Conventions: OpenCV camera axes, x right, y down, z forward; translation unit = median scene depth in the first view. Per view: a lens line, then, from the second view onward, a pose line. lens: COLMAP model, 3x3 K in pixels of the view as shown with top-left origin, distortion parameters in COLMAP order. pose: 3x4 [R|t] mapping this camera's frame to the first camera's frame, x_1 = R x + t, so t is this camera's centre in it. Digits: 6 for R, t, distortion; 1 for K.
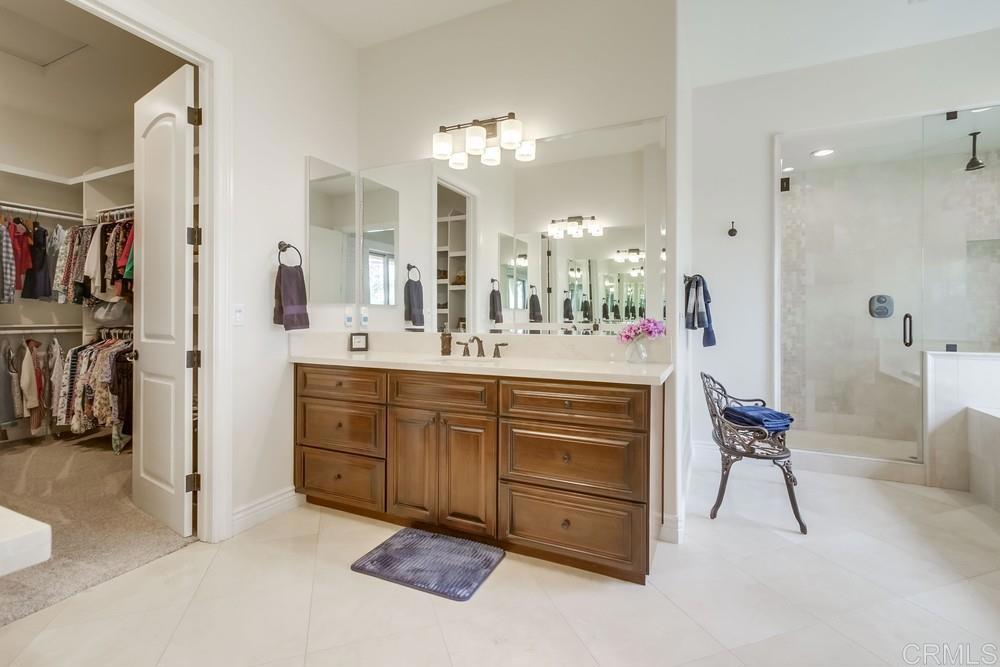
lens RADIAL K [[451.3, 0, 502.5], [0, 451.3, 315.6], [0, 0, 1]] dist [0.002411, 0.001051]
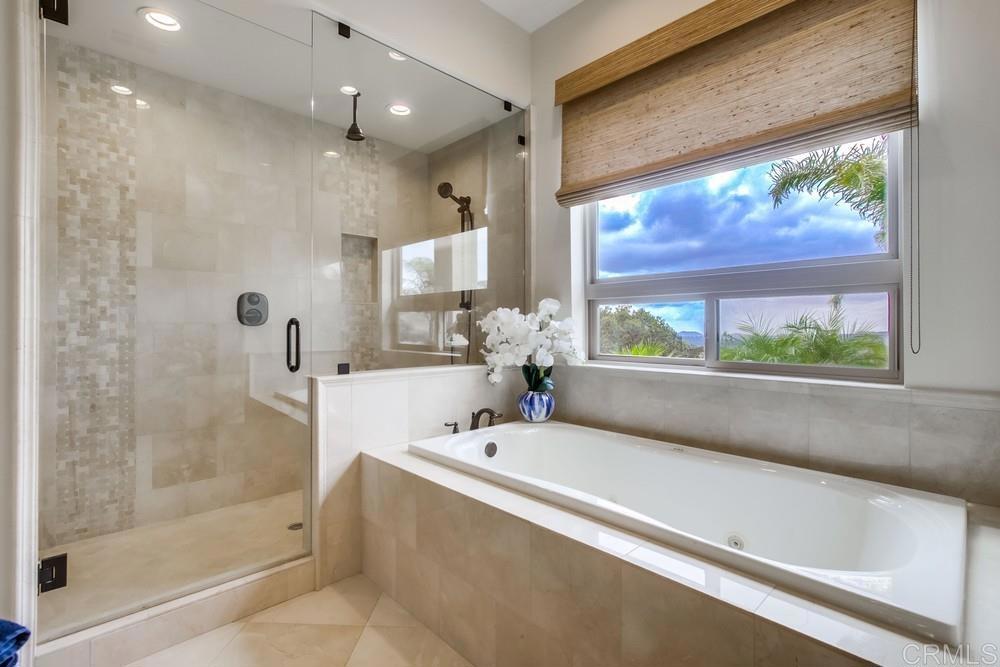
lens RADIAL K [[457.7, 0, 496.5], [0, 457.7, 324.8], [0, 0, 1]] dist [0.003449, 0.000660]
pose [[0.368786, 0.001853, 0.929512, 0.330958], [-0.000965, 0.999998, -0.001611, 0.004293], [-0.929514, -0.000303, 0.368787, 0.404593]]
